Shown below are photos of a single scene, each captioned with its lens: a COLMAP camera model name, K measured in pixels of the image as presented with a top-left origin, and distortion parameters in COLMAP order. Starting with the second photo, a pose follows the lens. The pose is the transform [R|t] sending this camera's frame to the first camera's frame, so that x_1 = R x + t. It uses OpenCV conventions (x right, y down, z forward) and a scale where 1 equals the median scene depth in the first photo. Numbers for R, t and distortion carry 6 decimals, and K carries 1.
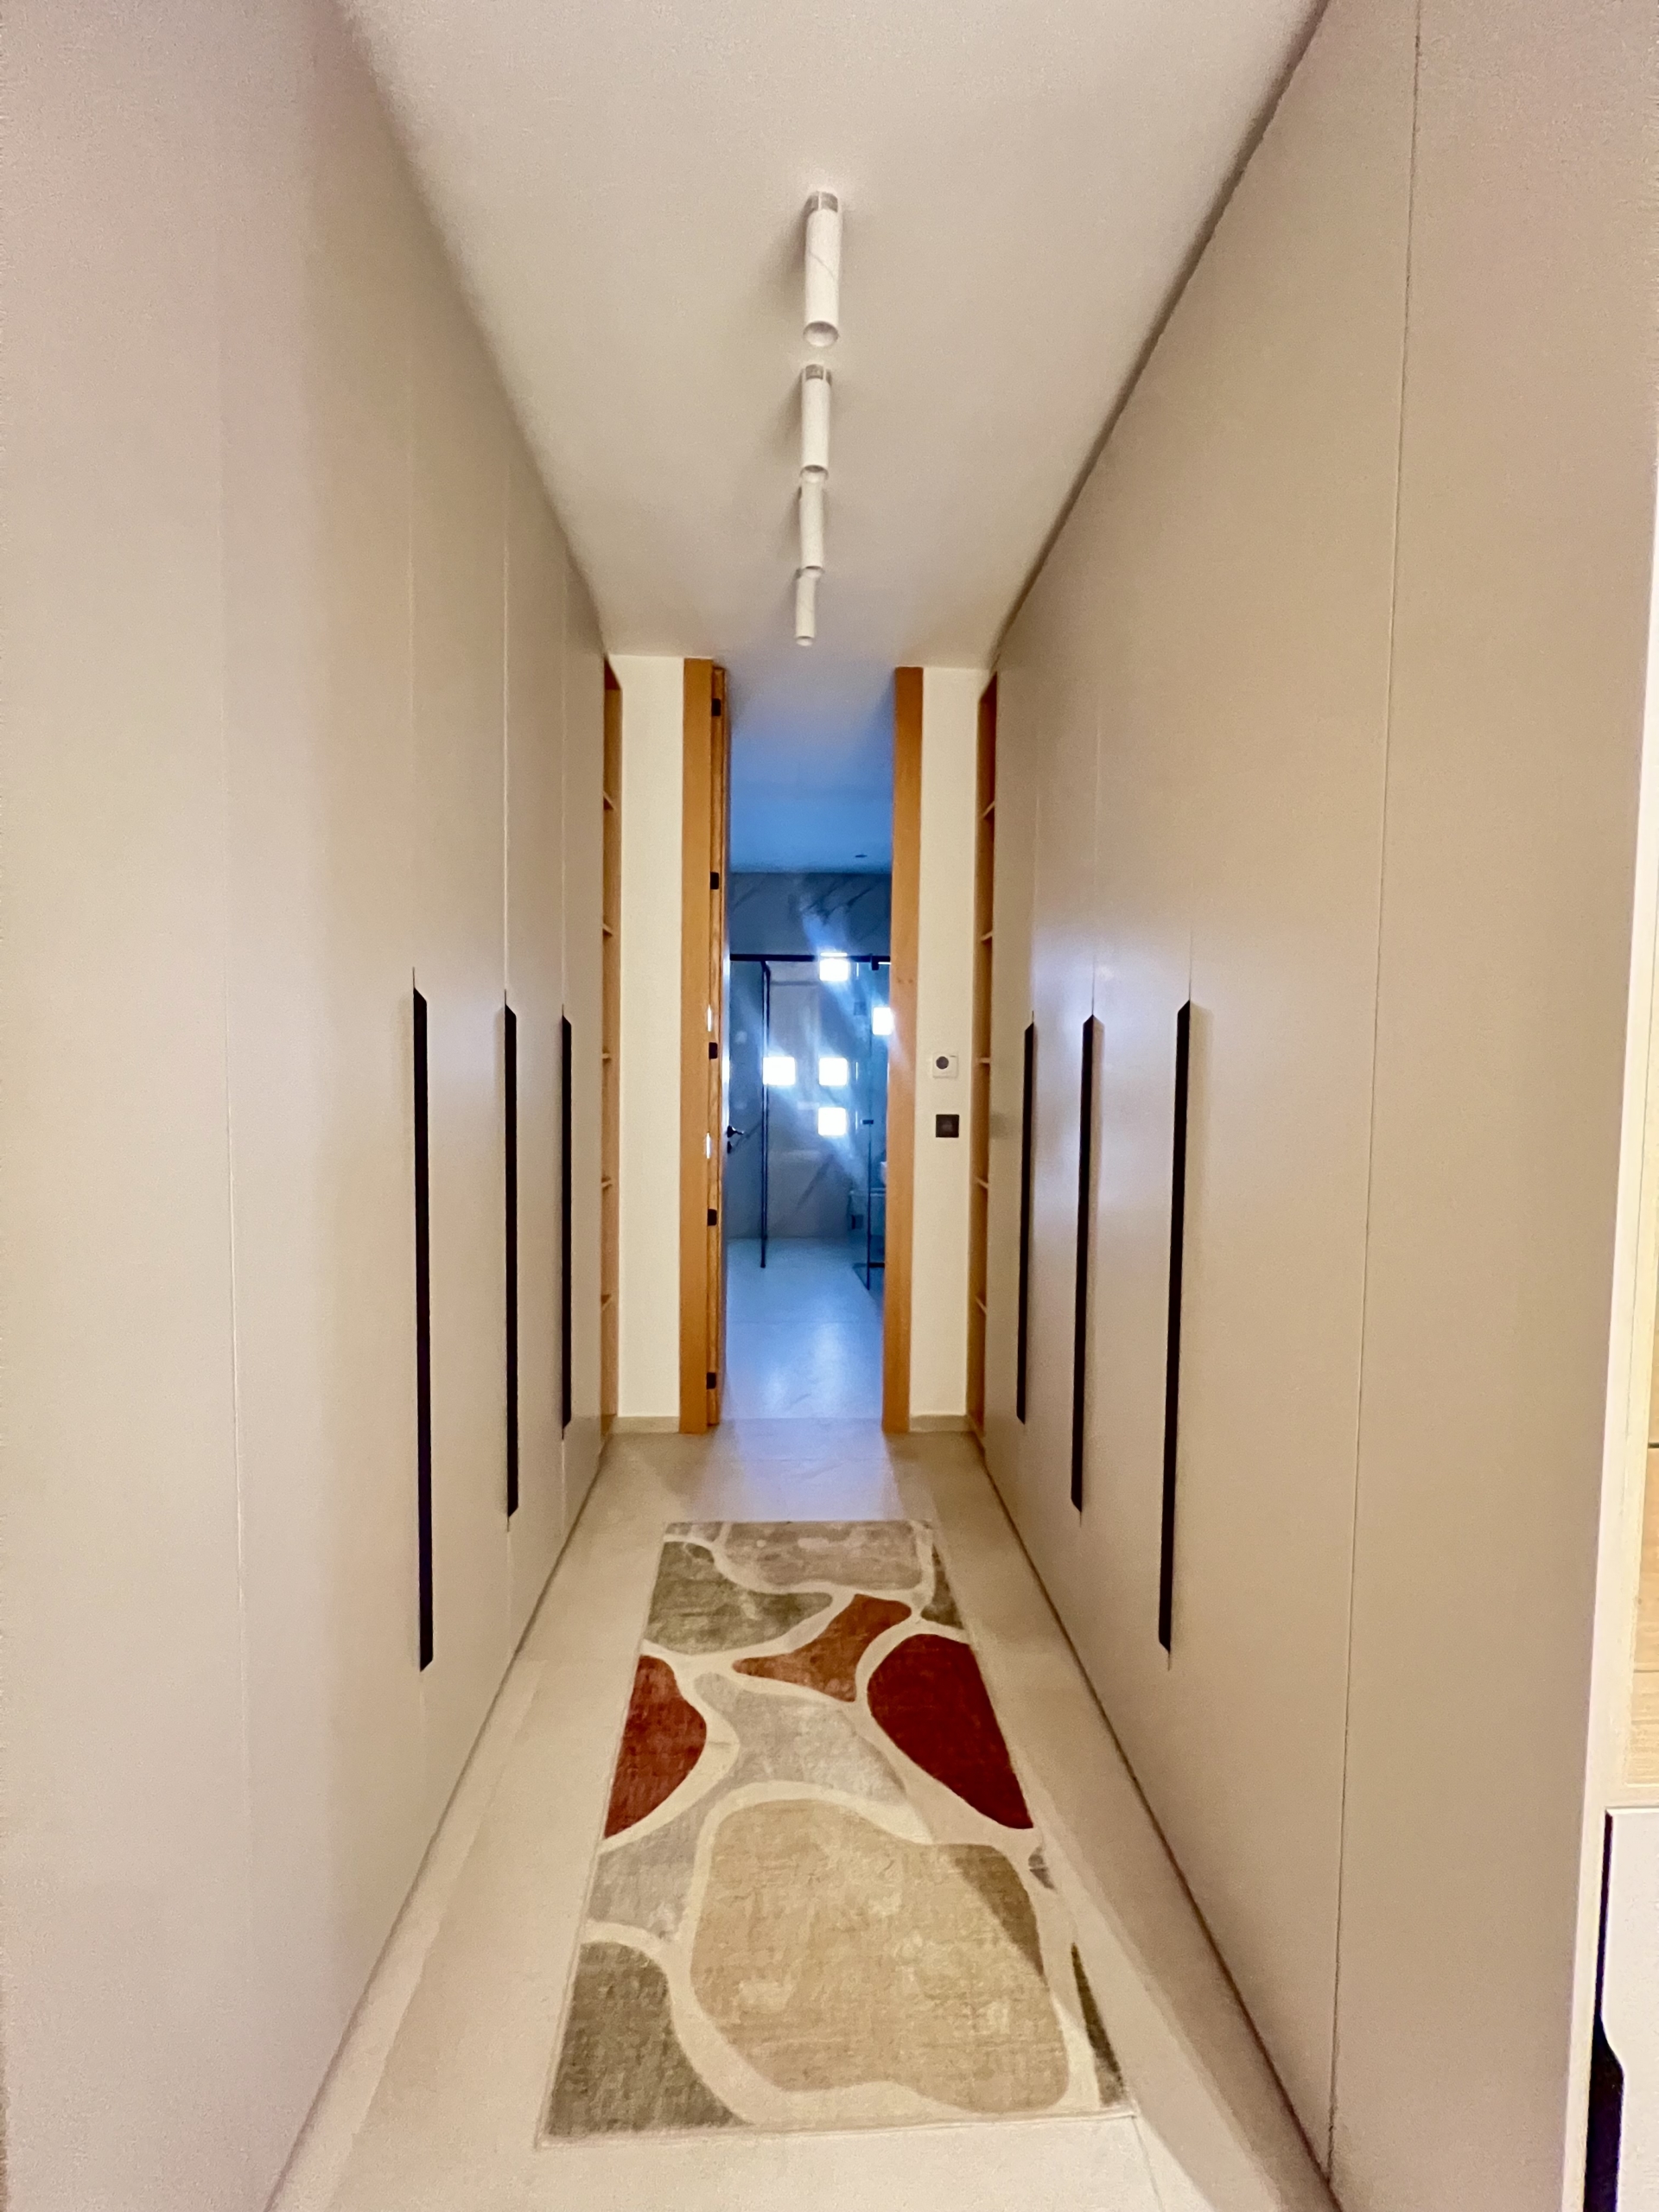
lens RADIAL K [[883.4, 0, 831.8], [0, 883.4, 1103.4], [0, 0, 1]] dist [-0.000499, -0.000298]
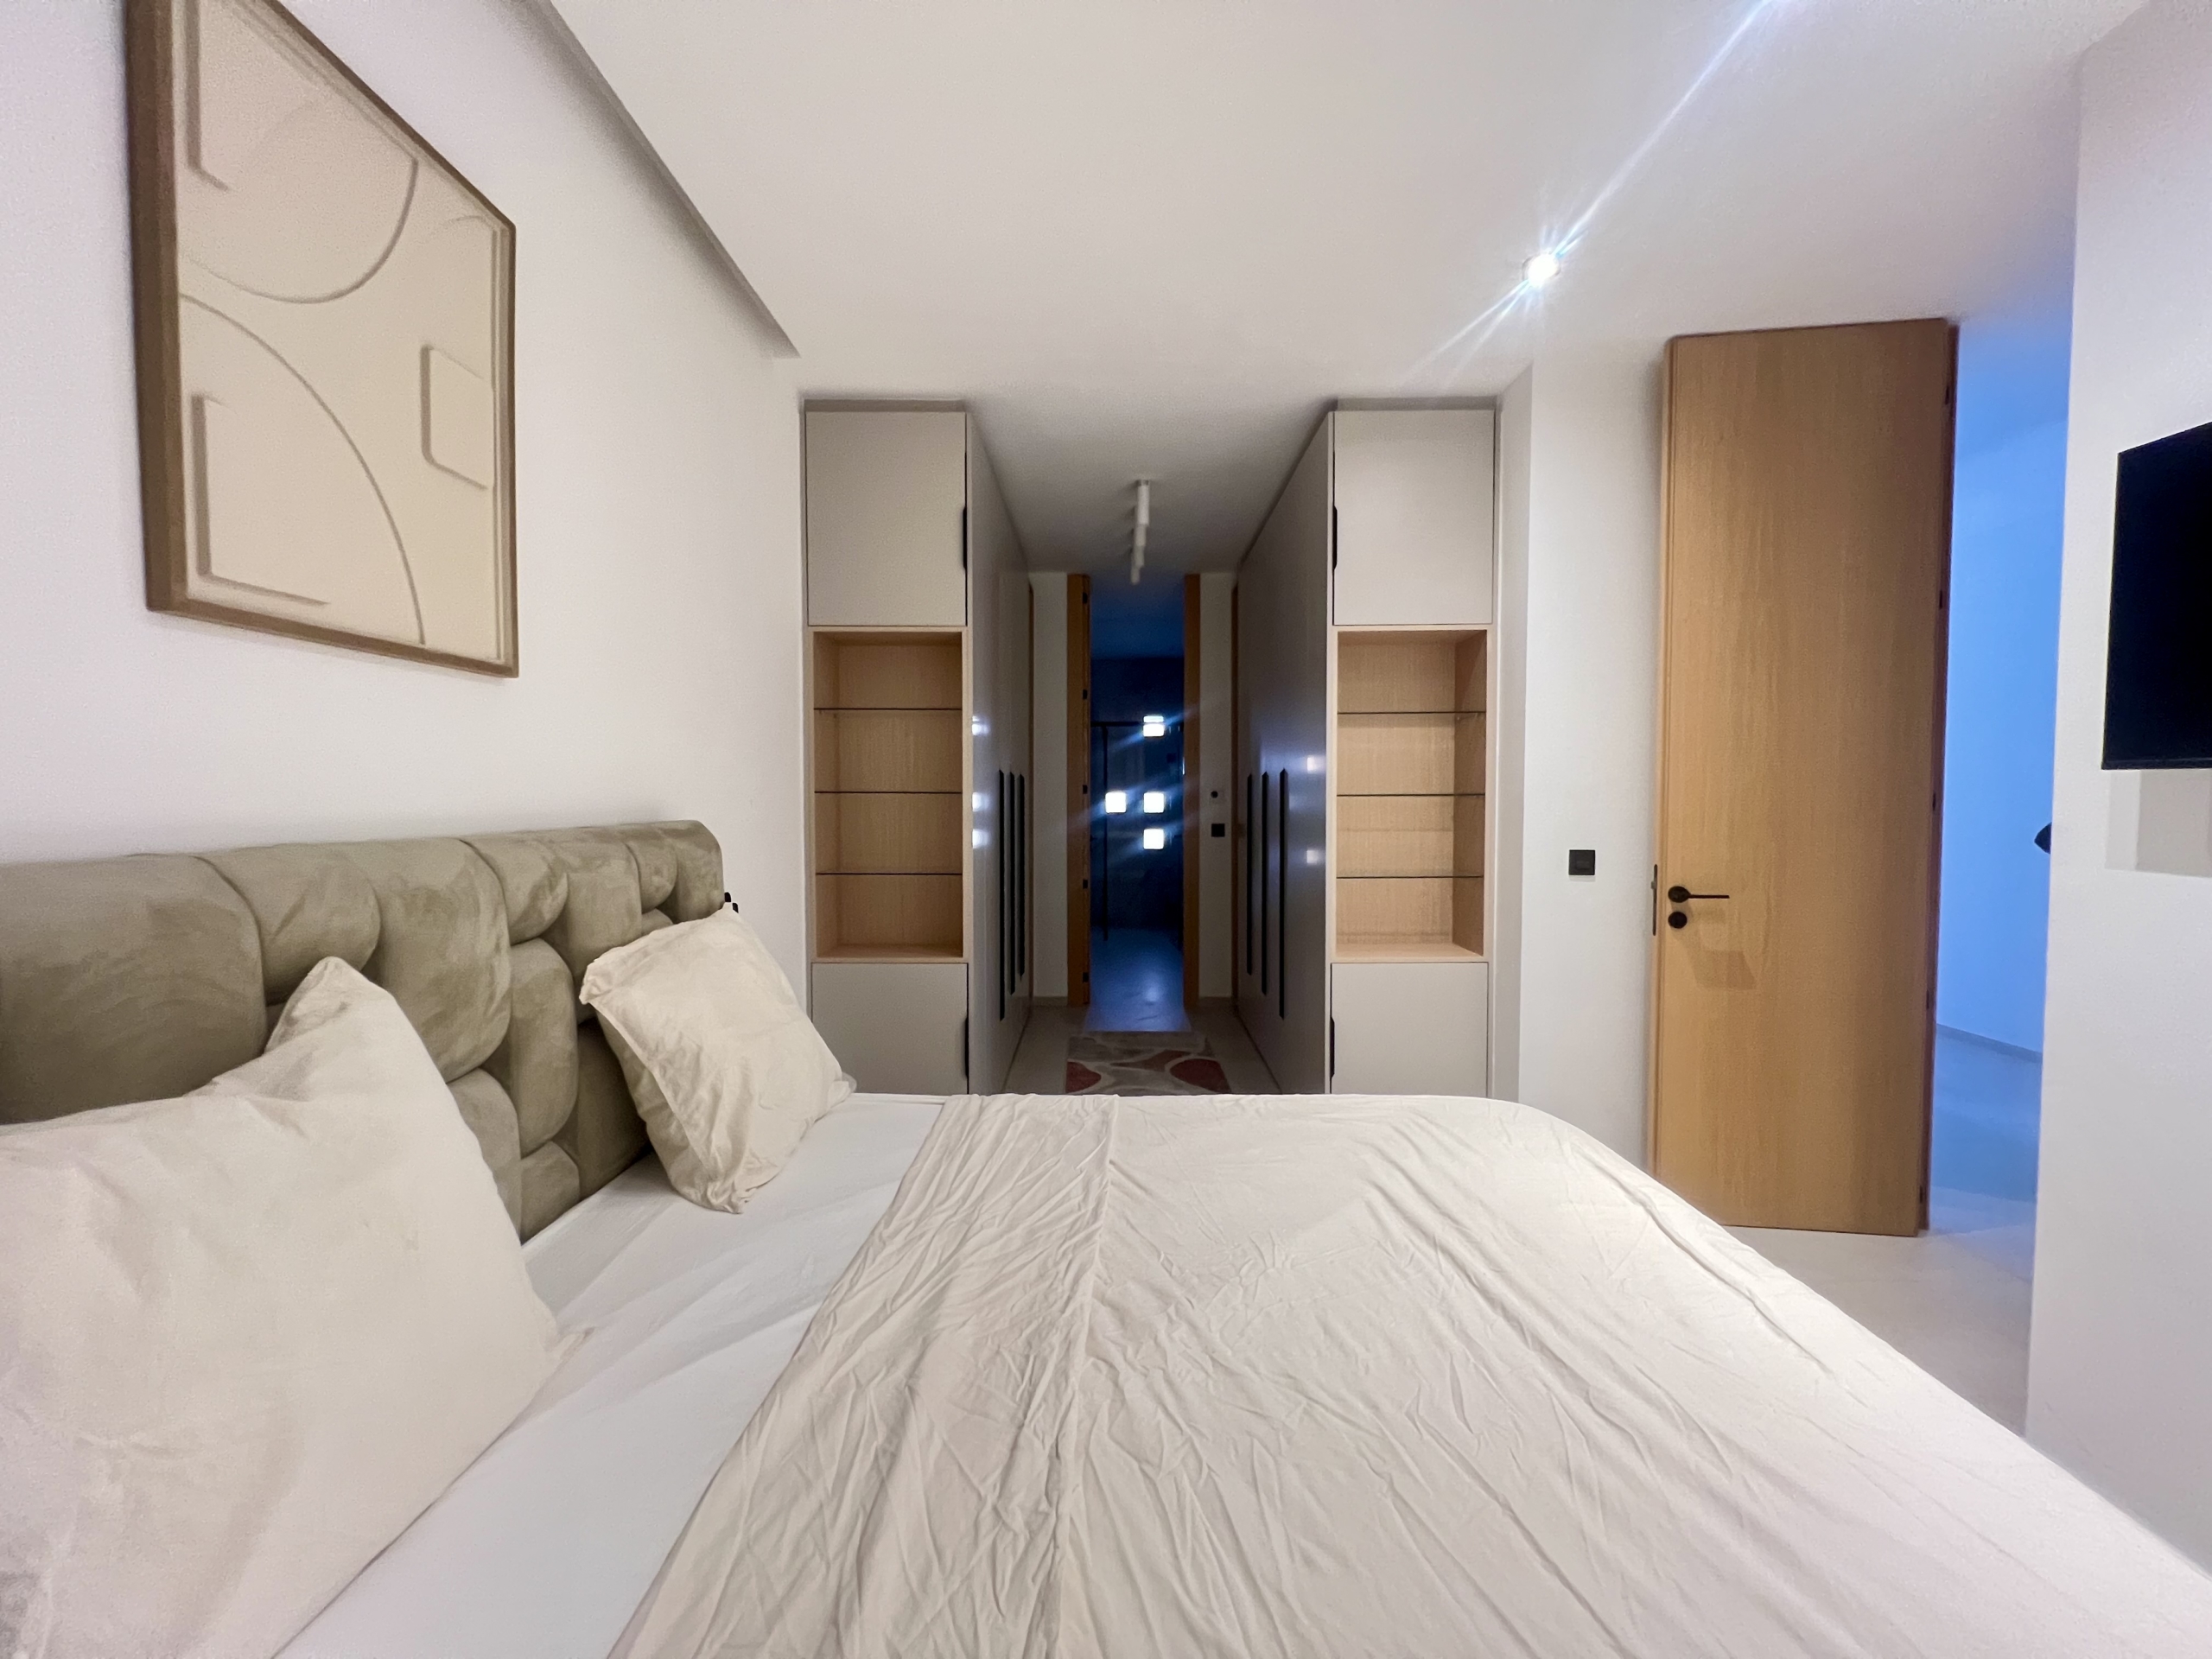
lens RADIAL K [[883.4, 0, 1104.3], [0, 883.4, 825.8], [0, 0, 1]] dist [-0.000499, -0.000298]
pose [[0.998219, -0.012121, -0.058406, 0.008092], [0.011234, 0.999817, -0.015478, 0.042376], [0.058583, 0.014794, 0.998173, -0.780853]]
